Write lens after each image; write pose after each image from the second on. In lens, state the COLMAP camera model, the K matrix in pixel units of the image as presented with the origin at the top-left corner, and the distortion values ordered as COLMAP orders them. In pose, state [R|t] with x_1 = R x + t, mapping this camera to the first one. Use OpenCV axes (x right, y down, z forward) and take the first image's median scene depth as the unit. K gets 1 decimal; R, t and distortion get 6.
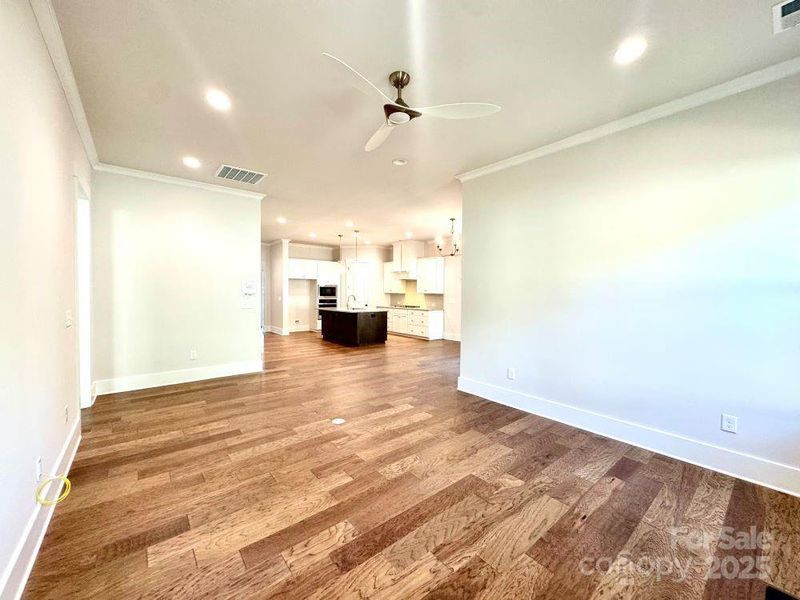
lens RADIAL K [[319.1, 0, 399.7], [0, 319.1, 298.2], [0, 0, 1]] dist [-0.003248, 0.000239]
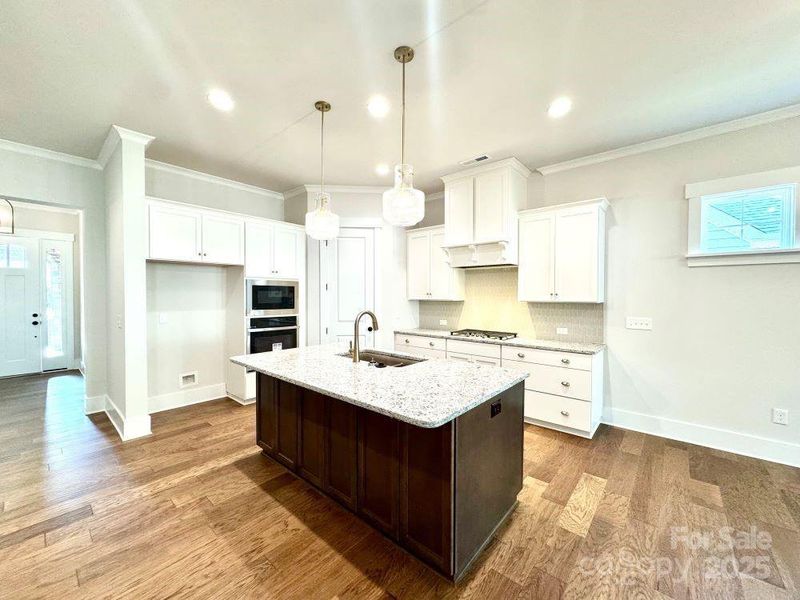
lens RADIAL K [[319.1, 0, 398.8], [0, 319.1, 298.8], [0, 0, 1]] dist [-0.003248, 0.000239]
pose [[0.986062, -0.008374, 0.166169, -0.160636], [0.008954, 0.999956, -0.002737, -0.019378], [-0.166139, 0.004187, 0.986094, 0.677847]]
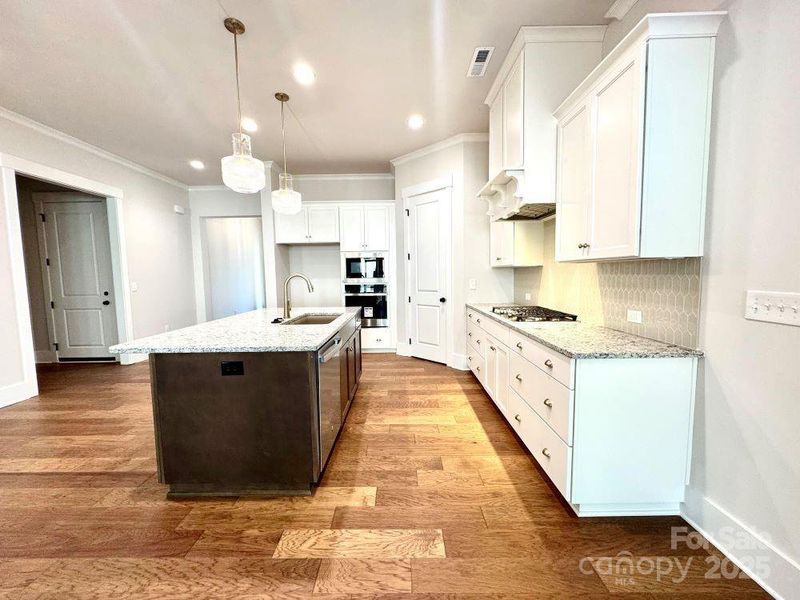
lens RADIAL K [[319.1, 0, 399.7], [0, 319.1, 298.6], [0, 0, 1]] dist [-0.003248, 0.000239]
pose [[0.769688, 0.029321, -0.637747, 0.122465], [0.010937, 0.998193, 0.059093, -0.003853], [0.638327, -0.052458, 0.767976, 0.780552]]
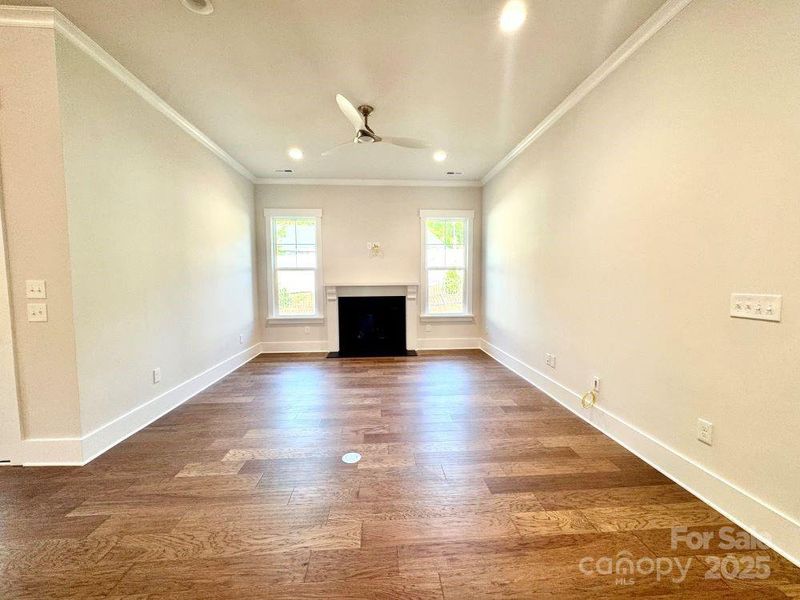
lens RADIAL K [[319.1, 0, 399.8], [0, 319.1, 298.5], [0, 0, 1]] dist [-0.003248, 0.000239]
pose [[-0.814311, -0.039663, 0.579072, -0.231616], [0.010518, 0.996490, 0.083044, -0.002325], [-0.580333, 0.073715, -0.811036, 0.518569]]
